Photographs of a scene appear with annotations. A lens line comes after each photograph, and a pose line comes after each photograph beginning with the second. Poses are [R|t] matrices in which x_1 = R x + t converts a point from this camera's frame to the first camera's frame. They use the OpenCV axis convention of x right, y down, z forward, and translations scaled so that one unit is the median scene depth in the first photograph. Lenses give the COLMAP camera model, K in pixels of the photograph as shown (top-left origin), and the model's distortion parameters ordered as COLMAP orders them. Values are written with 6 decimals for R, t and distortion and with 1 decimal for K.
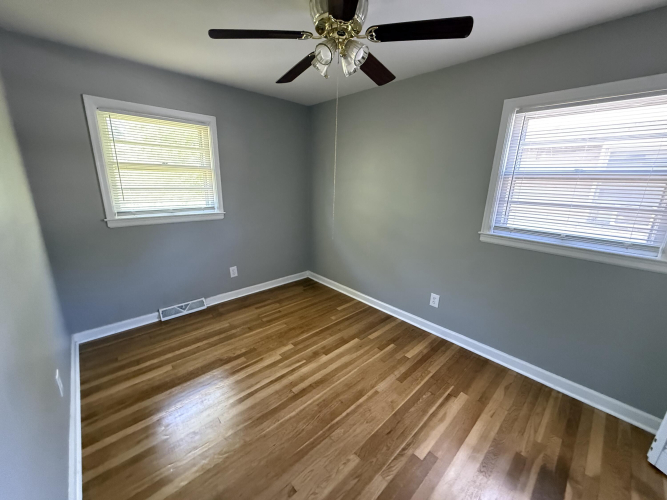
lens RADIAL K [[266.0, 0, 335.7], [0, 266.0, 250.7], [0, 0, 1]] dist [0.001579, -0.000523]
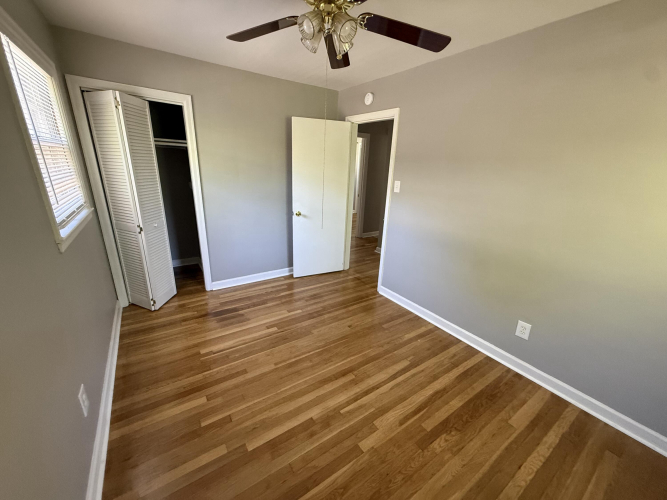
lens RADIAL K [[266.0, 0, 332.8], [0, 266.0, 250.6], [0, 0, 1]] dist [0.001579, -0.000523]
pose [[-0.984989, -0.108729, 0.134069, -0.146249], [-0.016224, 0.831563, 0.555194, -0.394175], [-0.171852, 0.544685, -0.820844, 1.407579]]
